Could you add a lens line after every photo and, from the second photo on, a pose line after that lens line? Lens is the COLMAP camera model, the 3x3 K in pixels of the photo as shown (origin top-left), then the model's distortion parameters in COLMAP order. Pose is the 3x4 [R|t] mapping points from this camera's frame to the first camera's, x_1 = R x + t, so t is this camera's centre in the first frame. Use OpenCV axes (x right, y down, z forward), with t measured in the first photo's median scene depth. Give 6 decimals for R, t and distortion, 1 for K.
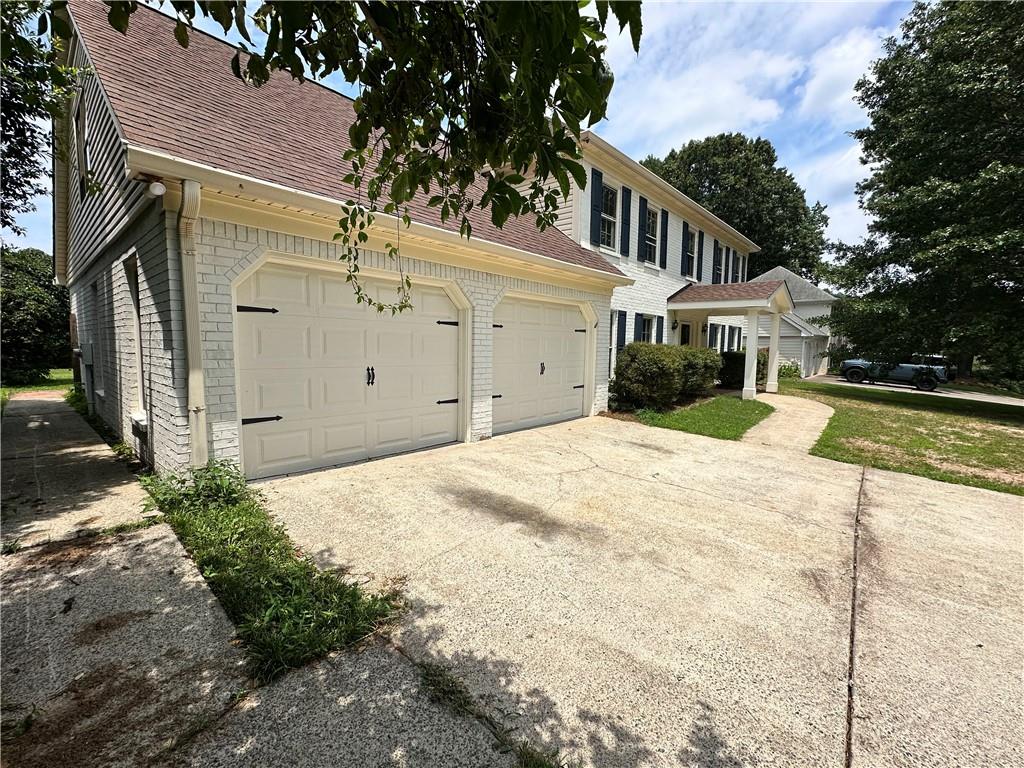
lens RADIAL K [[440.8, 0, 512.6], [0, 440.8, 382.5], [0, 0, 1]] dist [-0.002197, -0.000095]
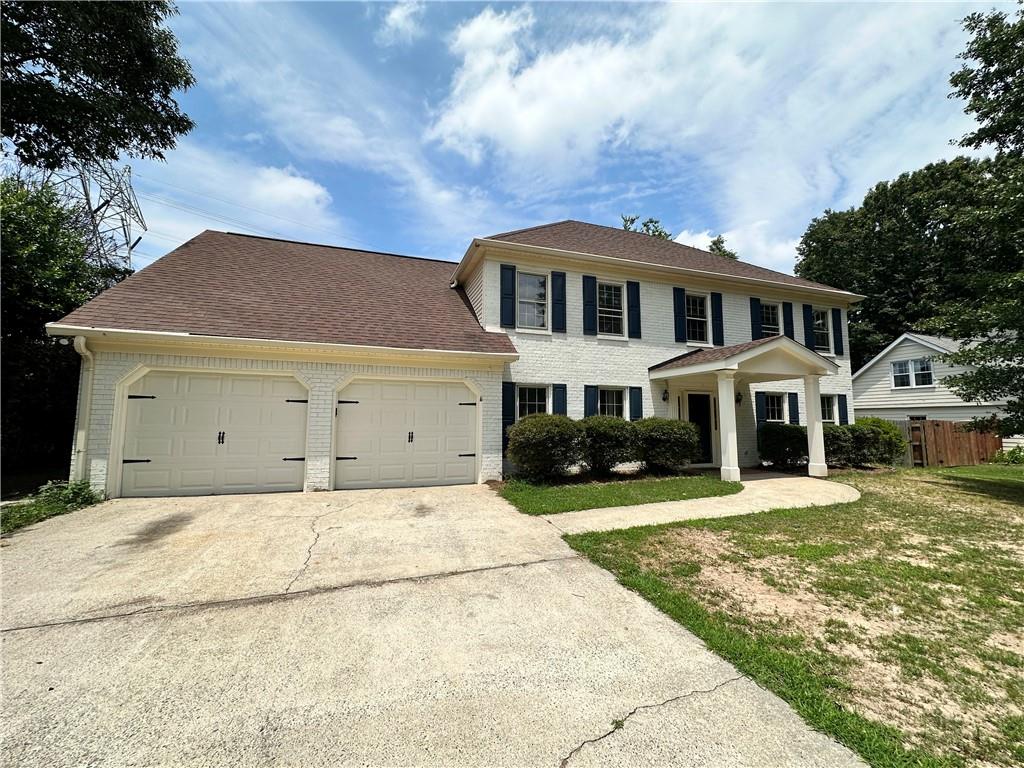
lens RADIAL K [[407.8, 0, 511.6], [0, 407.8, 383.2], [0, 0, 1]] dist [-0.000921, 0.000409]
pose [[0.870481, -0.057371, -0.488847, 1.441212], [-0.034122, 0.983760, -0.176215, 0.016334], [0.491017, 0.170072, 0.854387, 0.308651]]
